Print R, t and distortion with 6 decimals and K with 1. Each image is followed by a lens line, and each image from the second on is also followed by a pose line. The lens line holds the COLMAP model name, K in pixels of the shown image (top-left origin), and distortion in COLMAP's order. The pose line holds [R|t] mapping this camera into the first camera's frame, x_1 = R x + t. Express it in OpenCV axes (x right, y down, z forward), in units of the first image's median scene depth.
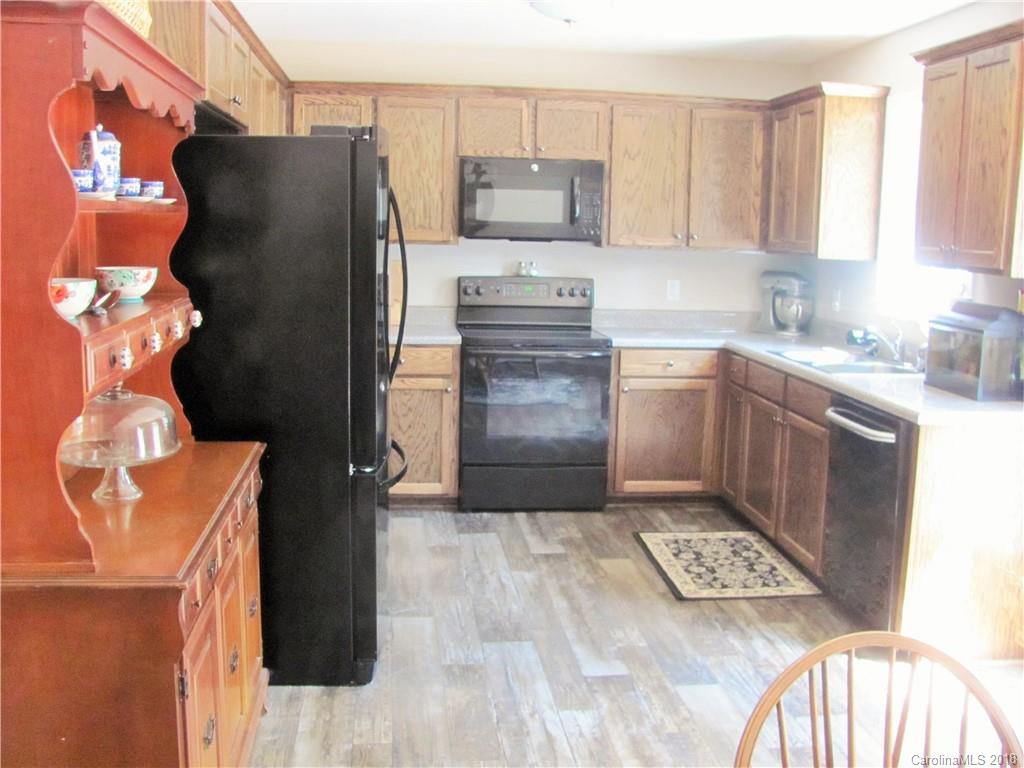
lens RADIAL K [[1112.1, 0, 511.4], [0, 1112.1, 411.4], [0, 0, 1]] dist [-0.204964, 0.045014]
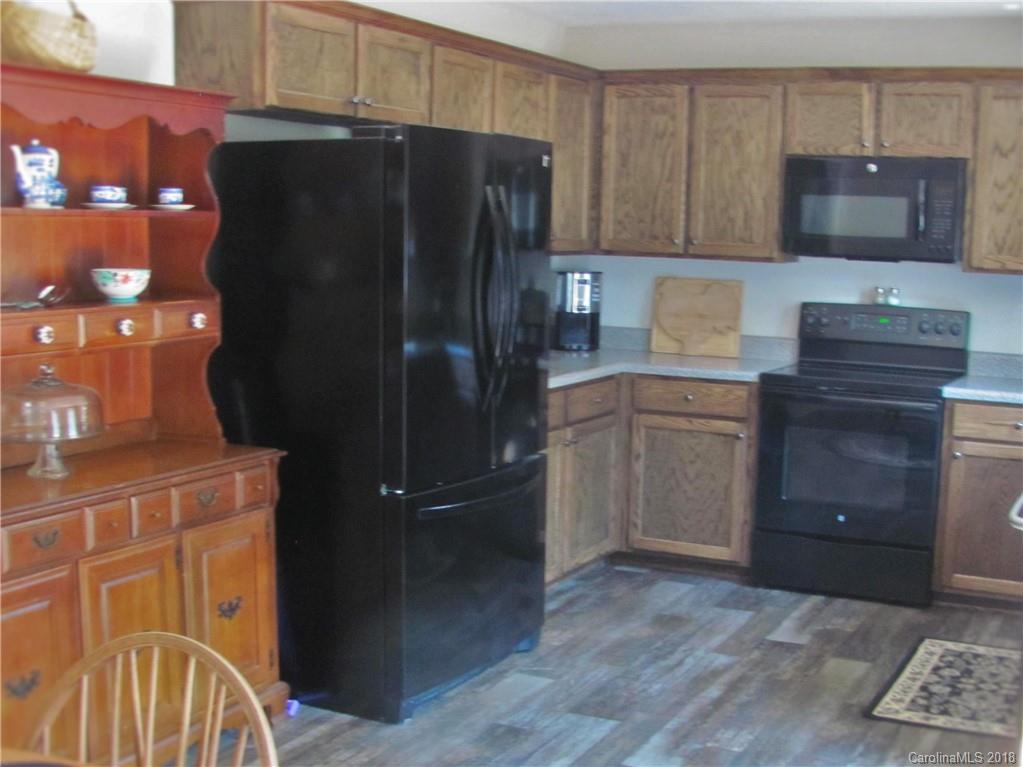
lens RADIAL K [[1389.0, 0, 511.2], [0, 1389.0, 497.0], [0, 0, 1]] dist [-0.203529, 0.086733]
pose [[0.839532, 0.099654, -0.534093, 0.352345], [-0.093116, 0.994881, 0.039263, 0.001417], [0.535272, 0.016770, 0.844514, 0.036447]]
